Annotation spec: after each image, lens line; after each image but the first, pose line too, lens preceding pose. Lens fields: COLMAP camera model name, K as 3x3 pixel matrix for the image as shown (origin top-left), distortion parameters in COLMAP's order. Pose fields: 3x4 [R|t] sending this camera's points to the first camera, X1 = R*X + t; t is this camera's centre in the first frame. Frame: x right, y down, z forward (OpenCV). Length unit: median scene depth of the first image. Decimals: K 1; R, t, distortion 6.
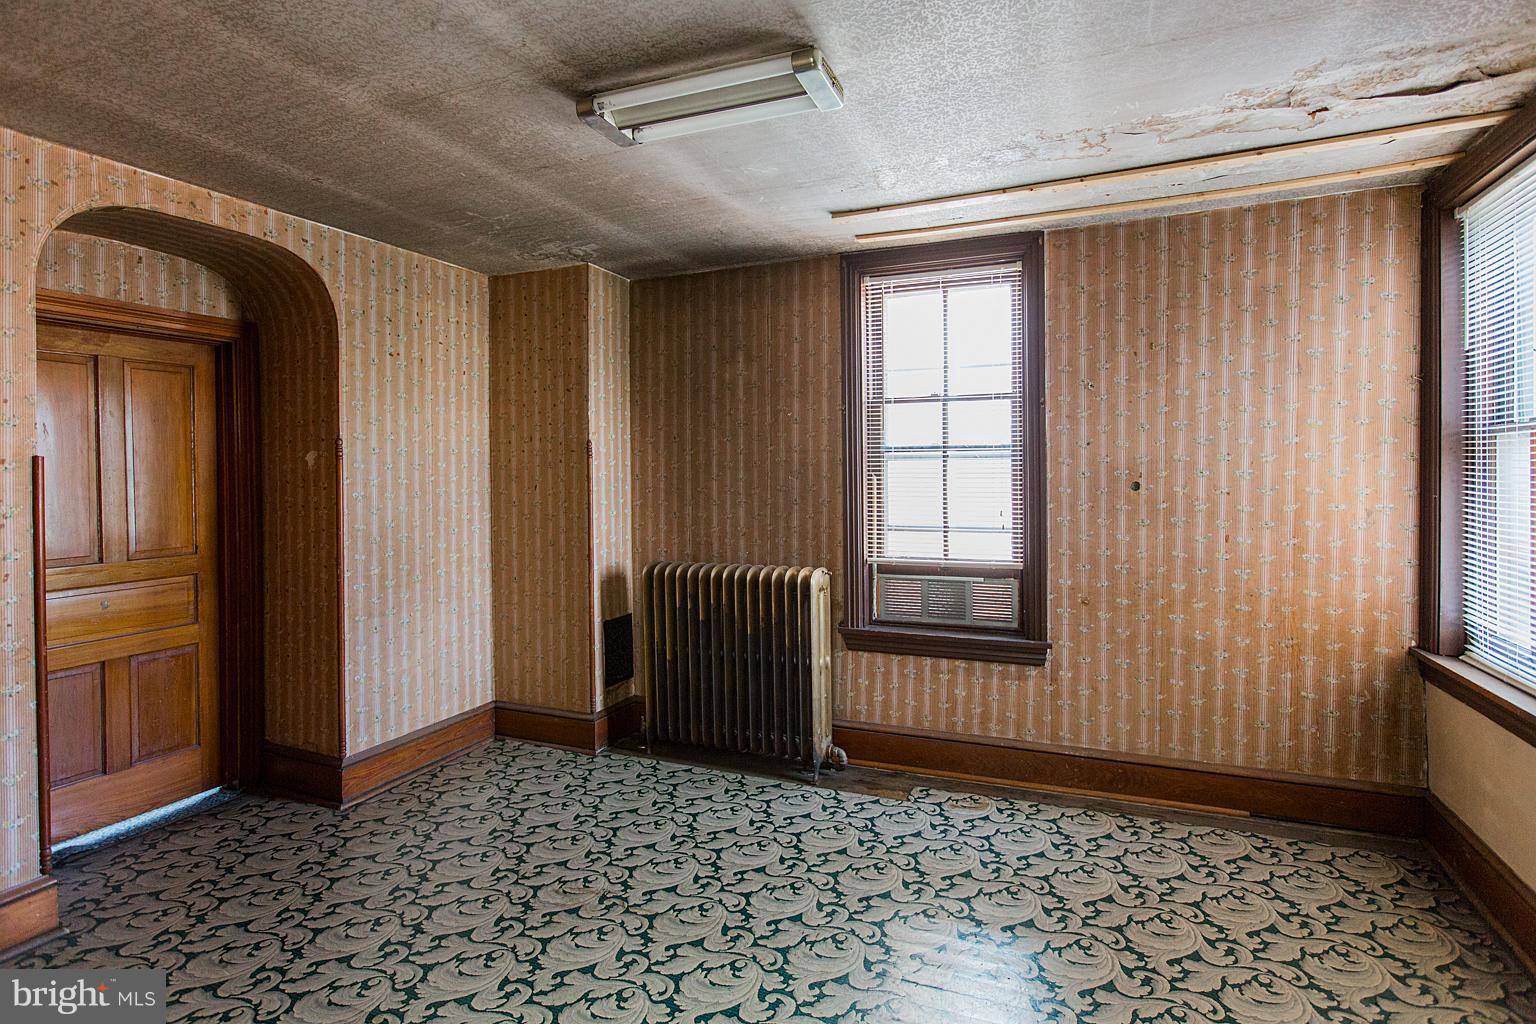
lens RADIAL K [[752.6, 0, 772.5], [0, 752.6, 484.0], [0, 0, 1]] dist [-0.002283, -0.000331]
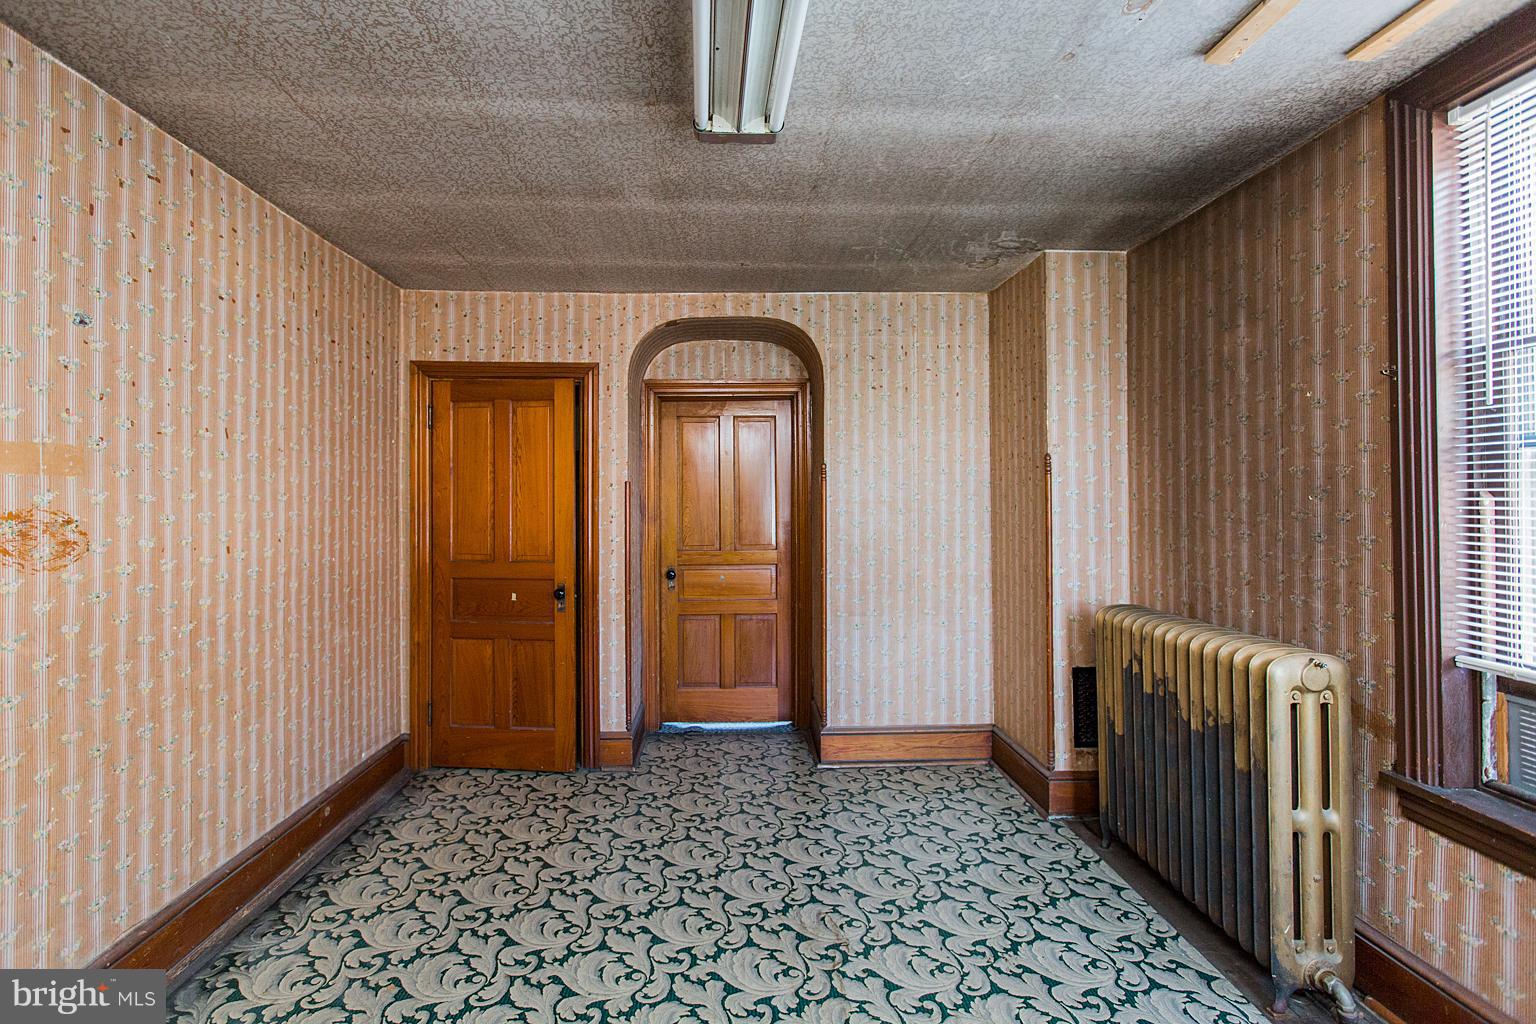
lens RADIAL K [[691.0, 0, 748.8], [0, 691.0, 497.7], [0, 0, 1]] dist [-0.001146, -0.000670]
pose [[0.432385, 0.005417, -0.901673, 0.336109], [-0.014166, 0.999899, -0.000786, -0.001918], [0.901578, 0.013113, 0.432418, 0.355909]]
